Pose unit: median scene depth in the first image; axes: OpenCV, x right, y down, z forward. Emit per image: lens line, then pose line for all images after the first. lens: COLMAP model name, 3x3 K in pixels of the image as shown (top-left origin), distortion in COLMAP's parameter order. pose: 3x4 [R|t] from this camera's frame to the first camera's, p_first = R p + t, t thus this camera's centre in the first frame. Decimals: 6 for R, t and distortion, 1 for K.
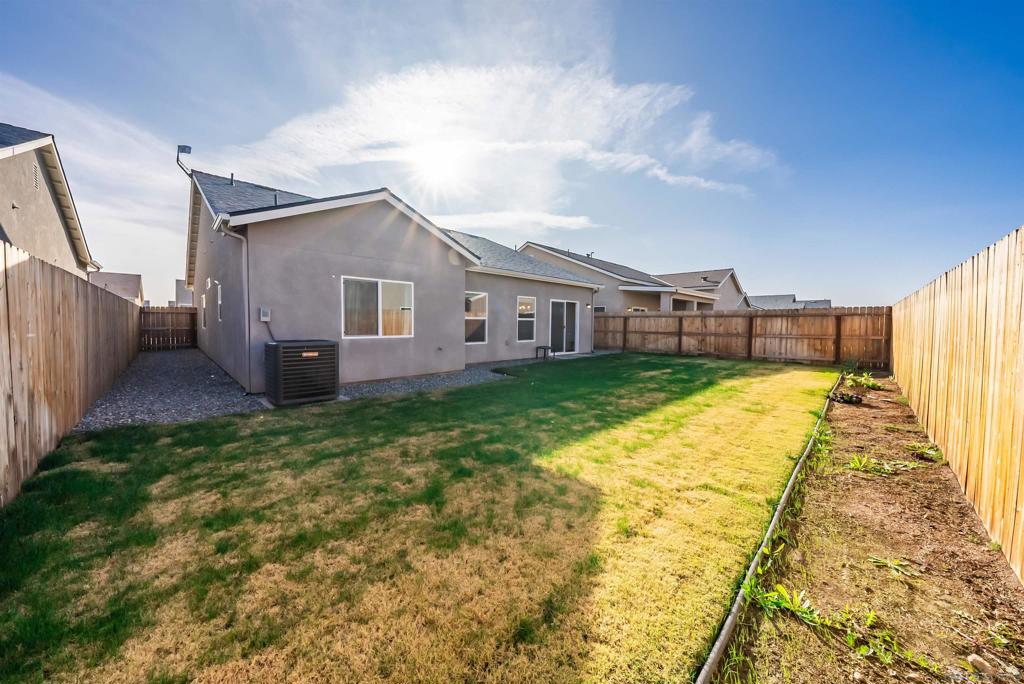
lens RADIAL K [[349.3, 0, 512.8], [0, 349.3, 333.8], [0, 0, 1]] dist [-0.001485, -0.000144]
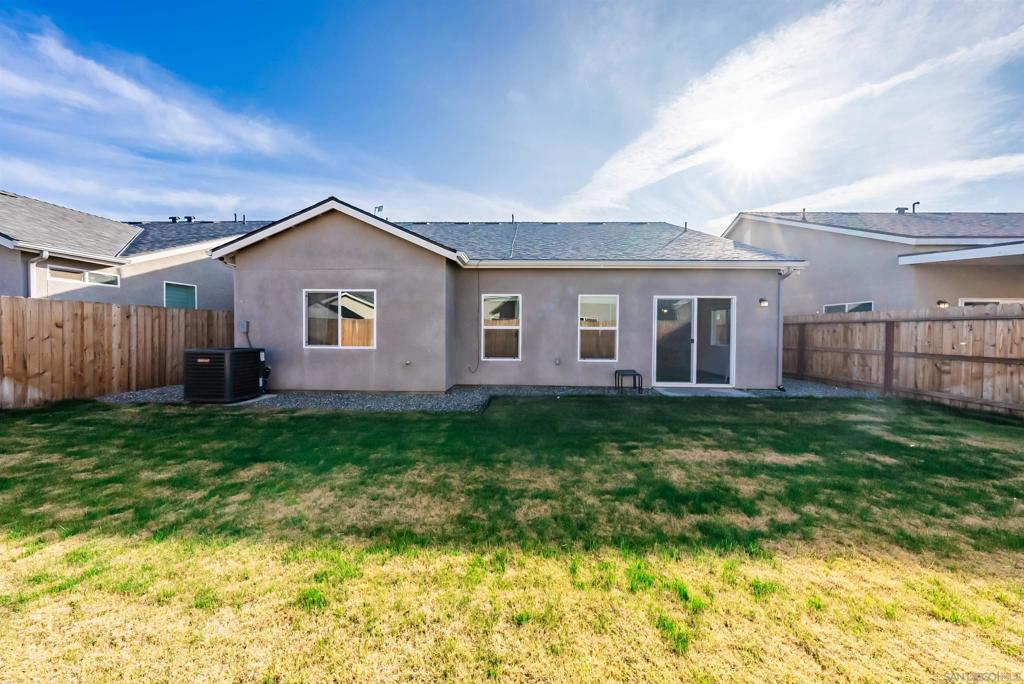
lens RADIAL K [[349.3, 0, 512.8], [0, 349.3, 333.8], [0, 0, 1]] dist [-0.001485, -0.000144]
pose [[0.688181, 0.000552, -0.725539, 0.404429], [-0.024310, 0.999456, -0.022297, -0.011774], [0.725131, 0.032982, 0.687820, 0.406653]]
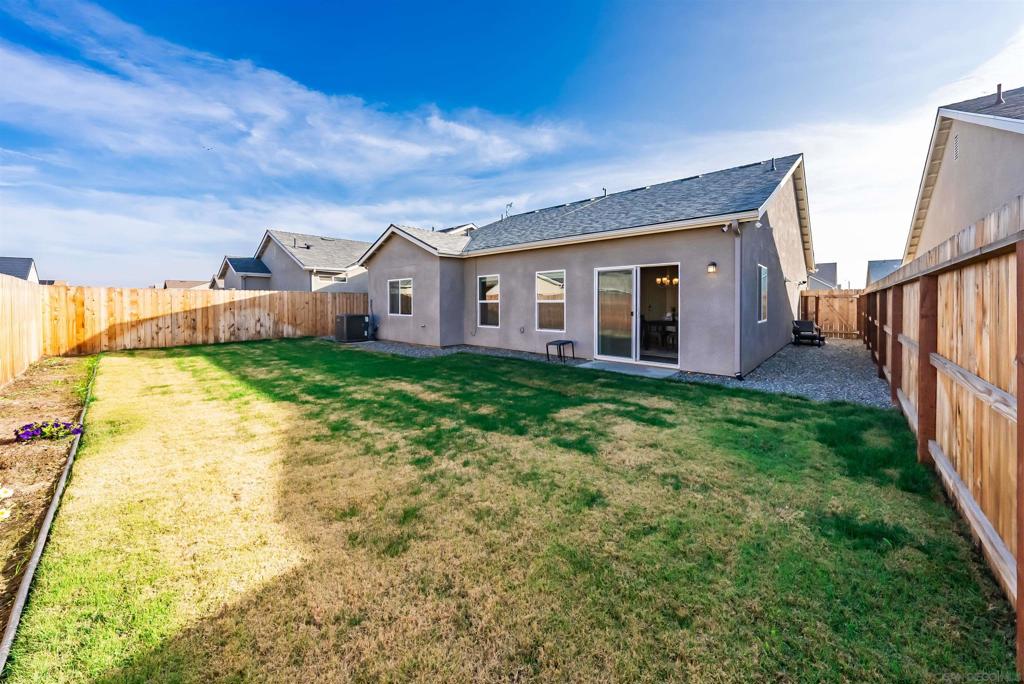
lens RADIAL K [[360.9, 0, 511.4], [0, 360.9, 303.3], [0, 0, 1]] dist [-0.000098, -0.000026]
pose [[0.049542, -0.007829, -0.998741, 0.778287], [-0.030601, 0.999488, -0.009352, -0.026976], [0.998303, 0.031026, 0.049277, 0.859430]]
